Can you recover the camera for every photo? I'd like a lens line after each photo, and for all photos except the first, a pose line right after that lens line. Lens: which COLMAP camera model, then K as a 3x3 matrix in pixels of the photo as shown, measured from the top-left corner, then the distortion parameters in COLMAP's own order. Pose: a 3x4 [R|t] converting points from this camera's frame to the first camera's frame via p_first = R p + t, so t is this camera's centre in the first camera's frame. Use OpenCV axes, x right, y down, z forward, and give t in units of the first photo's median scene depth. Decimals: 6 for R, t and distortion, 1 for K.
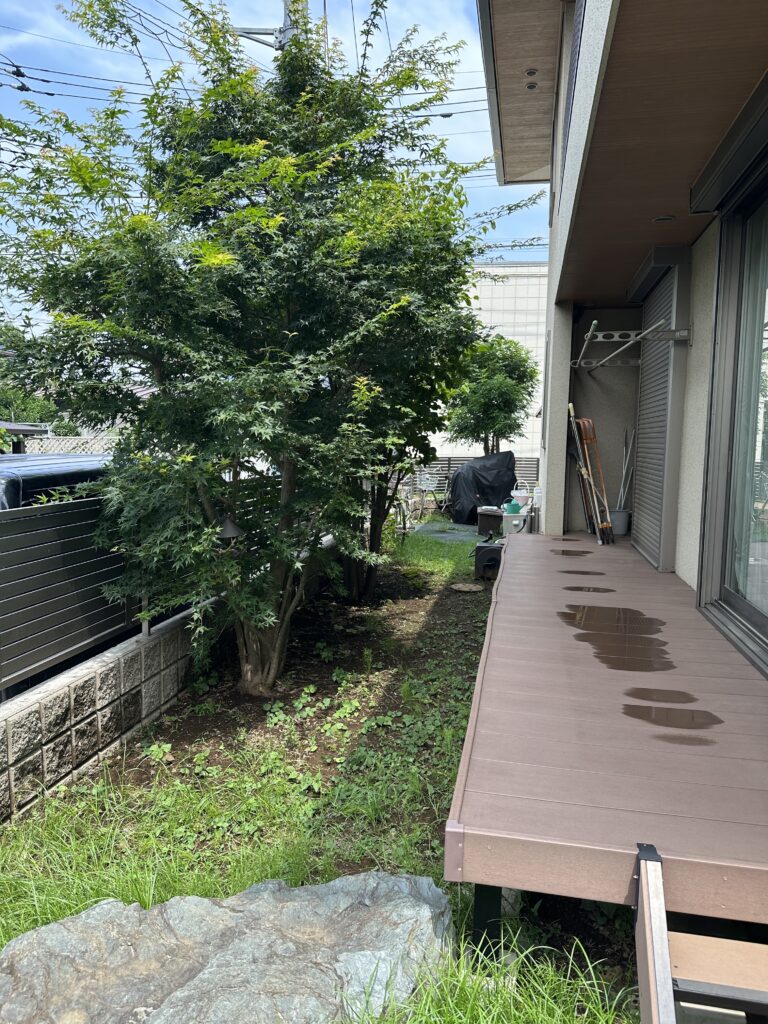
lens RADIAL K [[728.8, 0, 384.0], [0, 728.8, 512.0], [0, 0, 1]] dist [-0.009384, 0.002825]
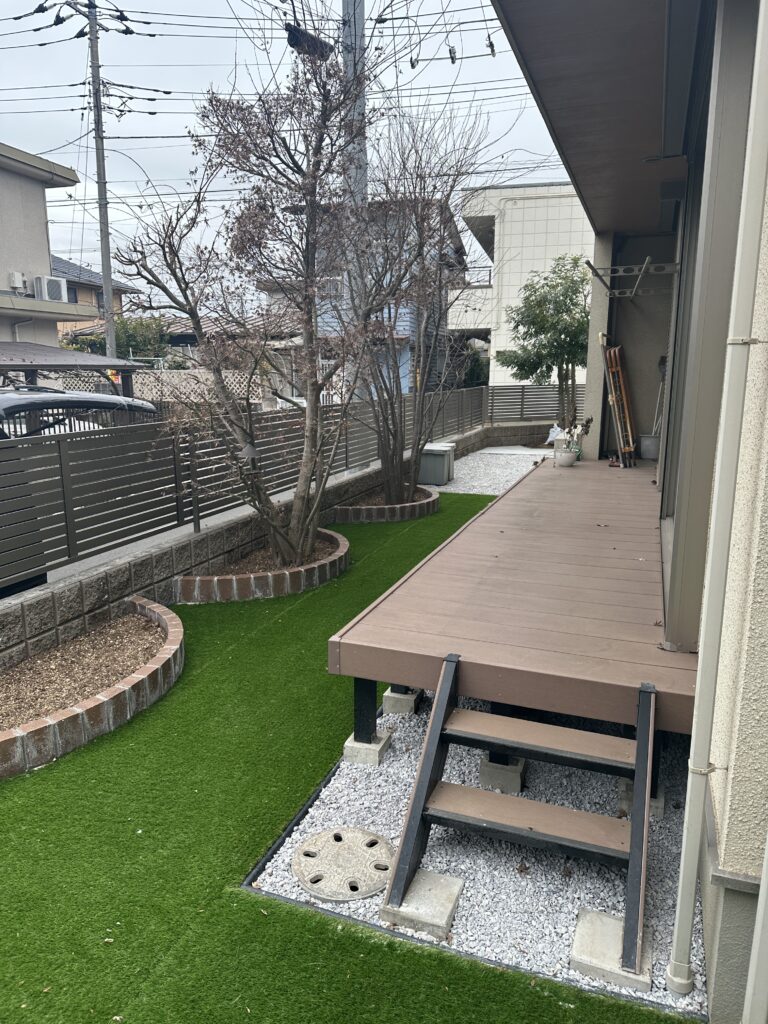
lens RADIAL K [[719.4, 0, 384.0], [0, 719.4, 512.0], [0, 0, 1]] dist [0.011574, -0.005318]
pose [[0.988709, 0.017620, -0.148808, 0.214251], [-0.003105, 0.995259, 0.097211, 0.014646], [0.149815, -0.095651, 0.984076, -0.217000]]
